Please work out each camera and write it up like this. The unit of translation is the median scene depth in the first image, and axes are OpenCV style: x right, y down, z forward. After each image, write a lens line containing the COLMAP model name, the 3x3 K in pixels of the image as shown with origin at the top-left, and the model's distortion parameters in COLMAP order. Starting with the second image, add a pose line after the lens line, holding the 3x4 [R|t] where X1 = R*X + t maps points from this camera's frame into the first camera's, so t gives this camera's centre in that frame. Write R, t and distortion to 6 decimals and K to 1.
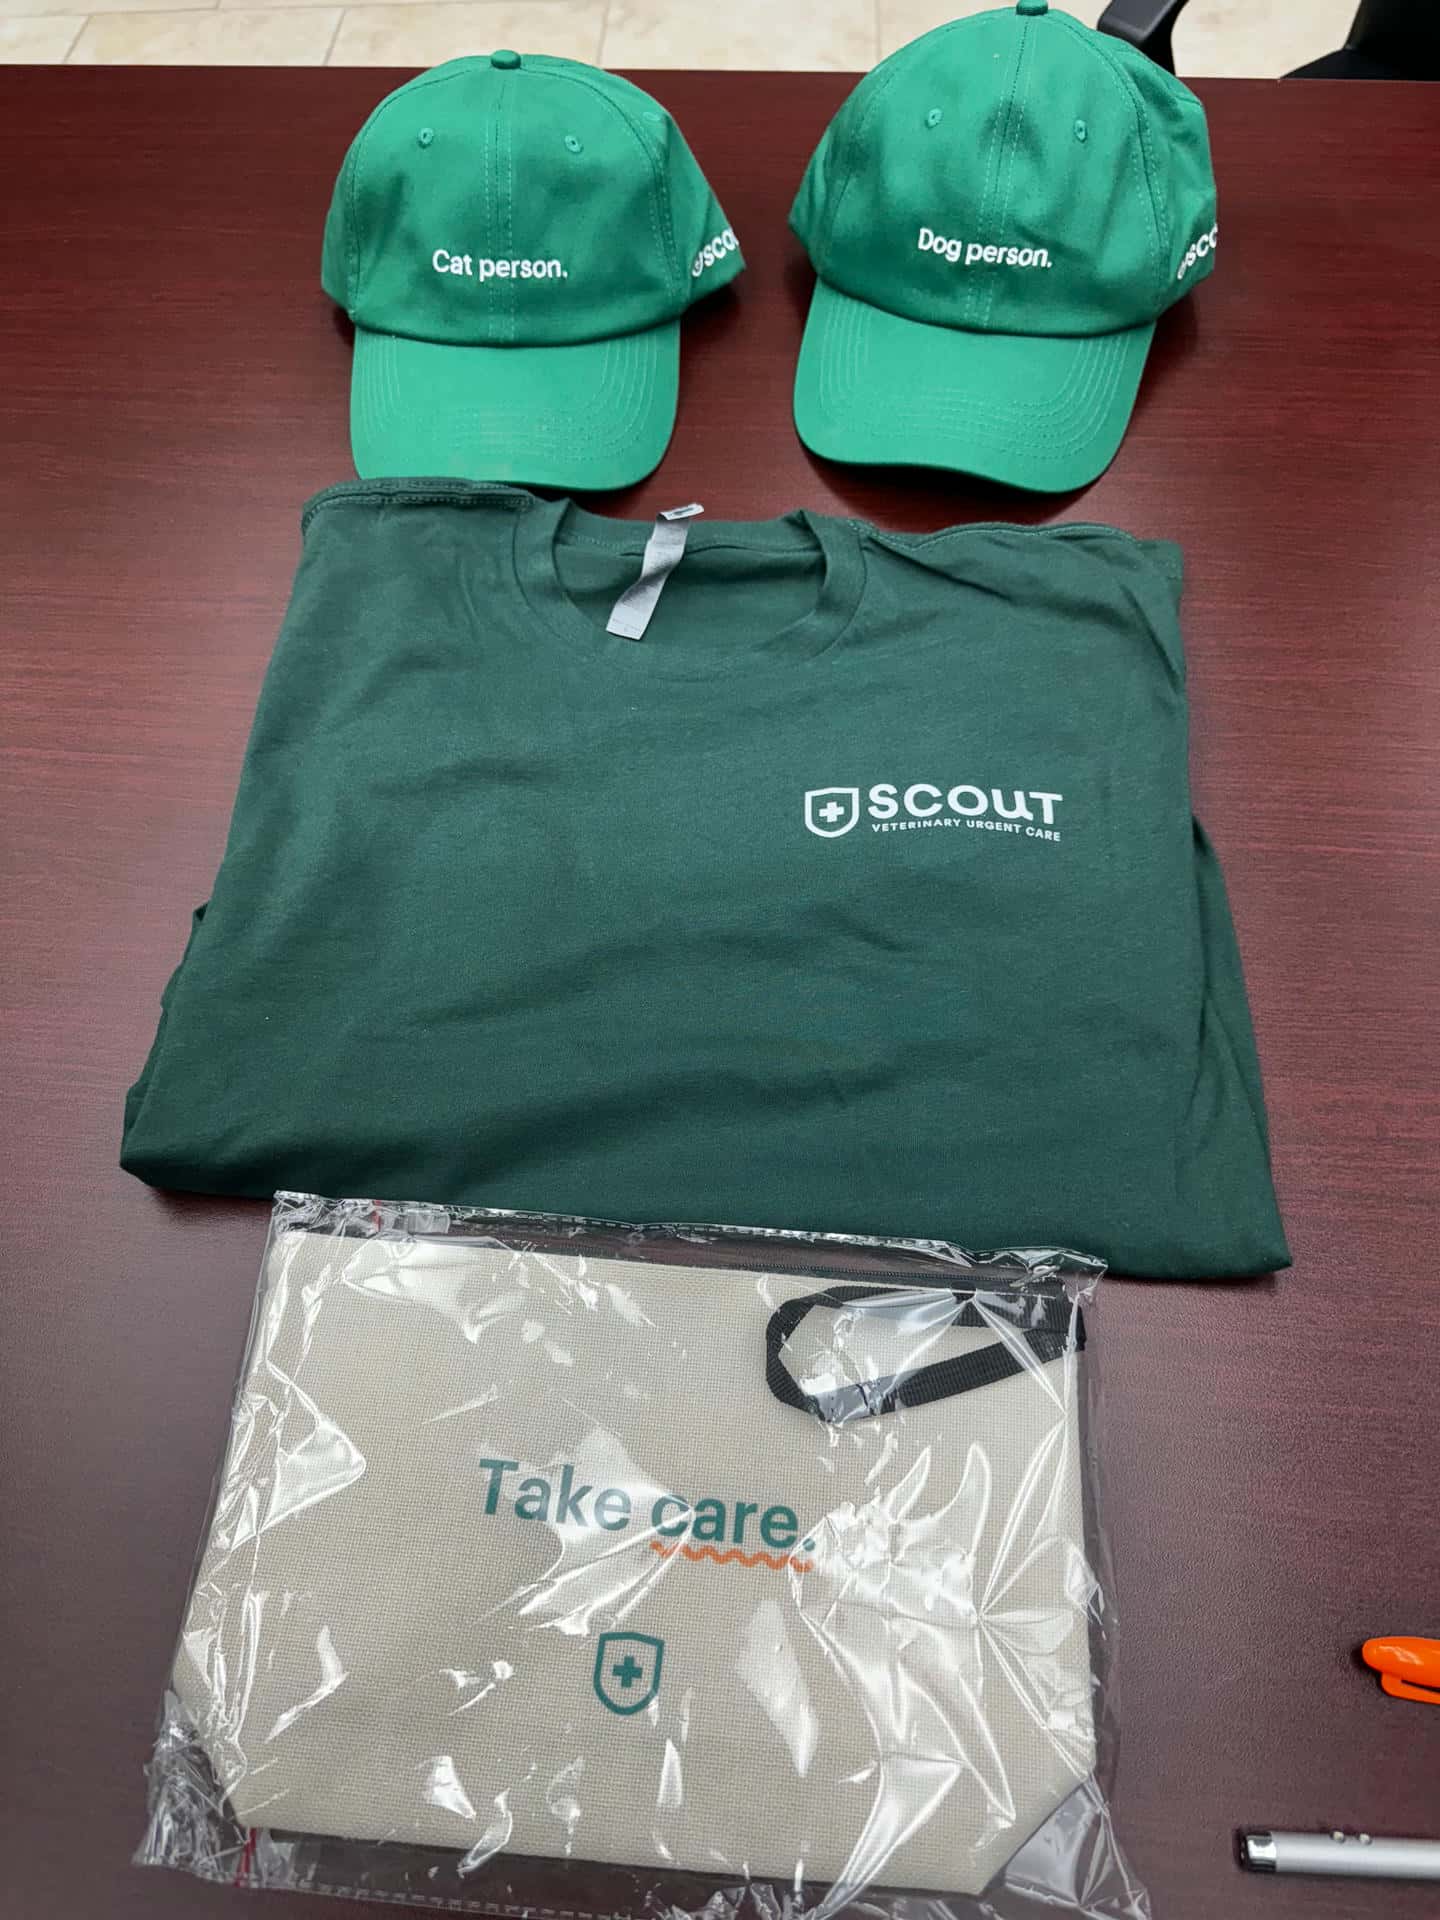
lens RADIAL K [[1324.9, 0, 729.8], [0, 1324.9, 952.3], [0, 0, 1]] dist [0.126695, -0.307492]
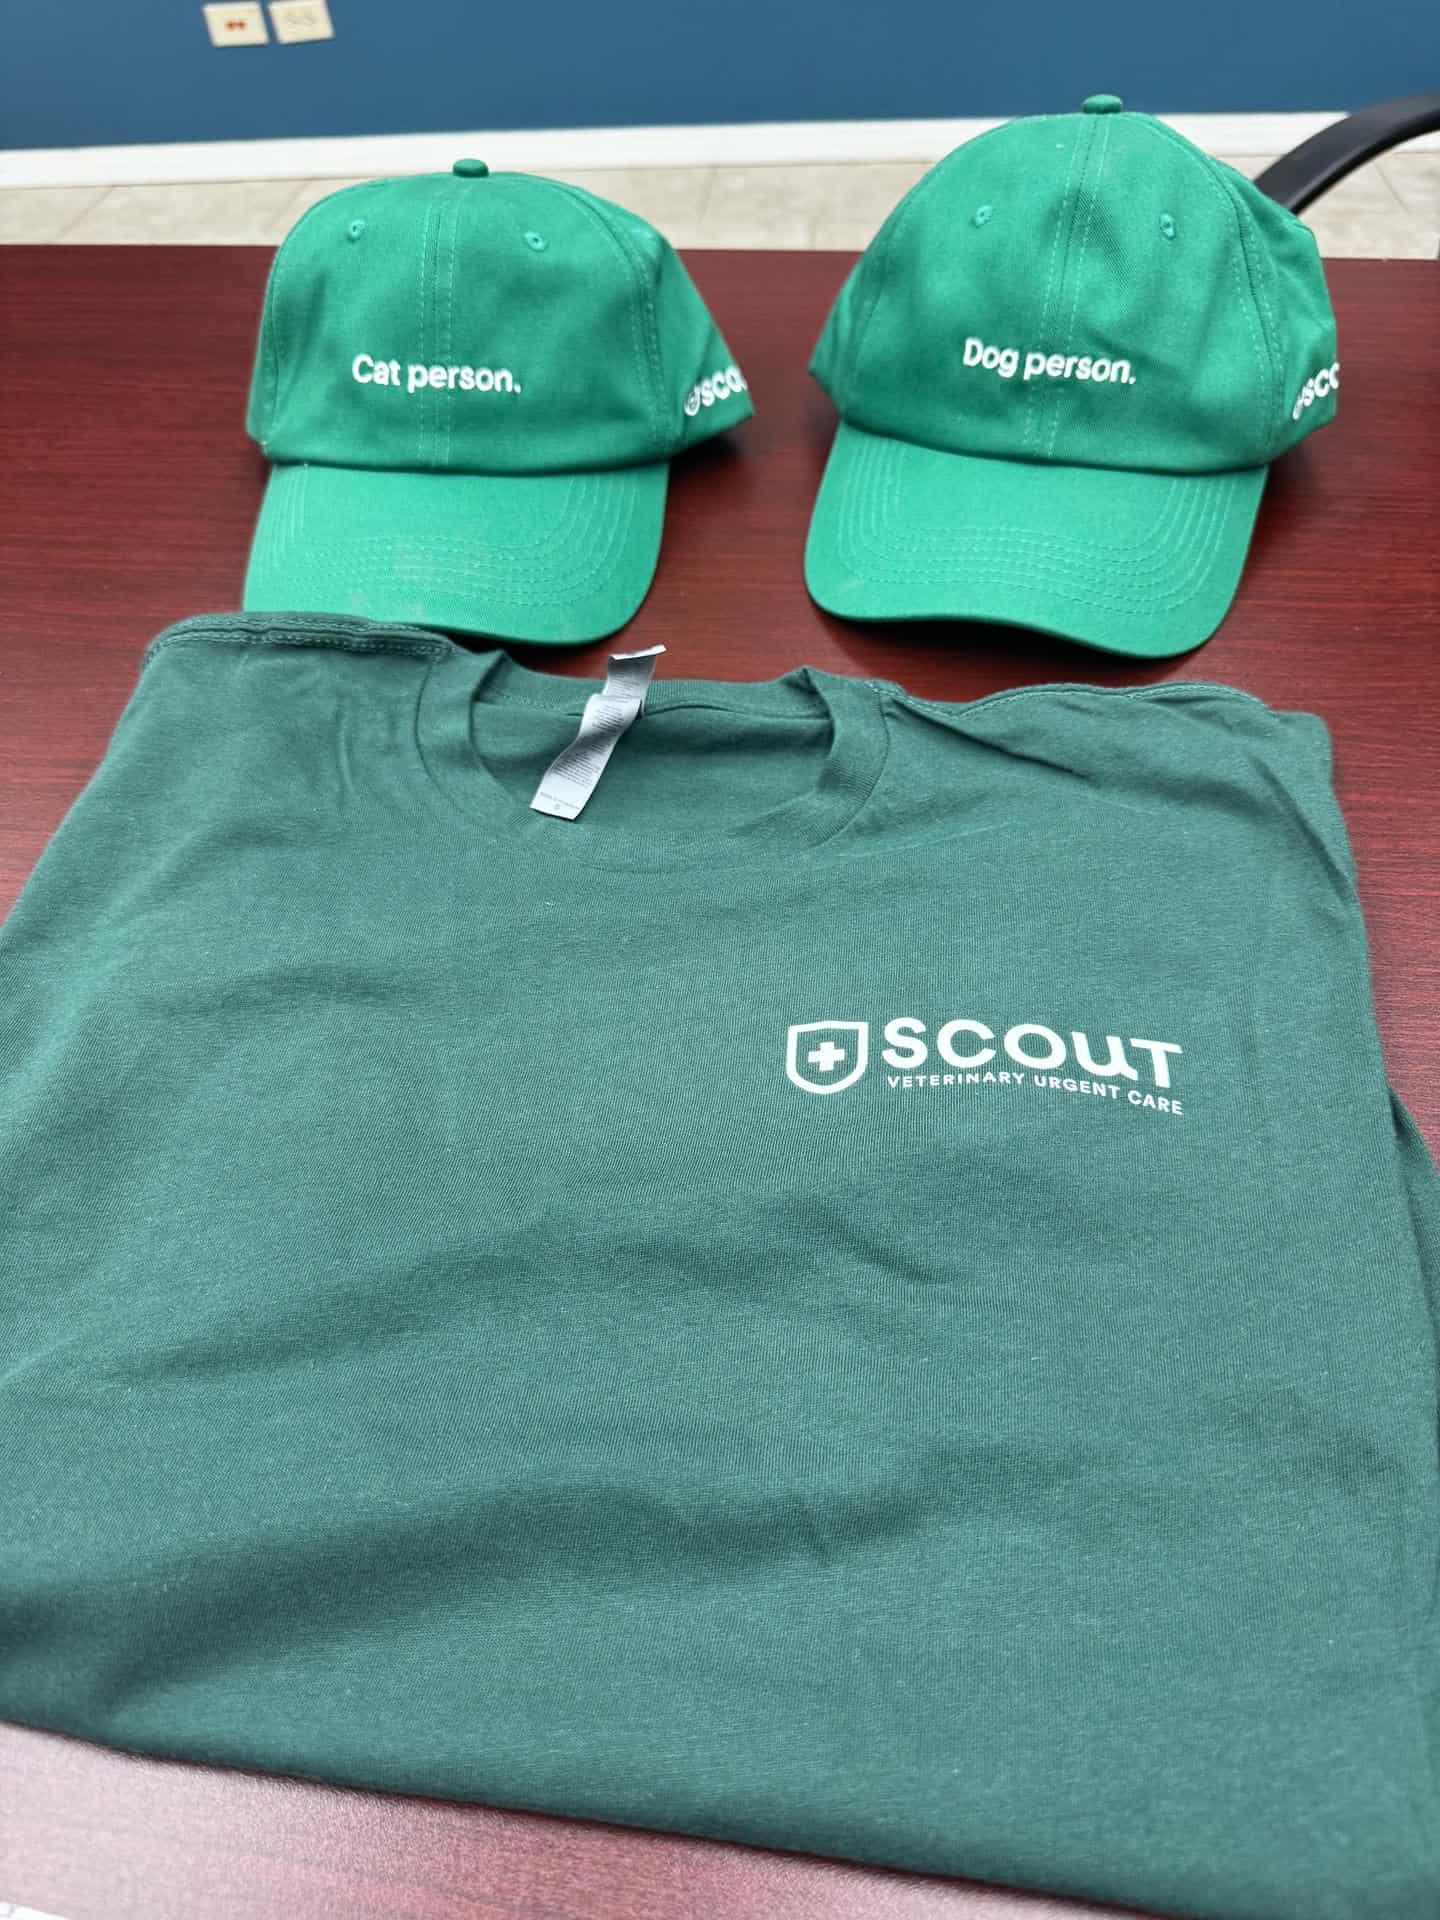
lens RADIAL K [[1324.9, 0, 729.8], [0, 1324.9, 952.3], [0, 0, 1]] dist [0.126695, -0.307492]
pose [[0.998408, 0.026851, -0.049603, 0.053969], [-0.036984, 0.975624, -0.216310, -0.010728], [0.042585, 0.217800, 0.975064, 0.309524]]
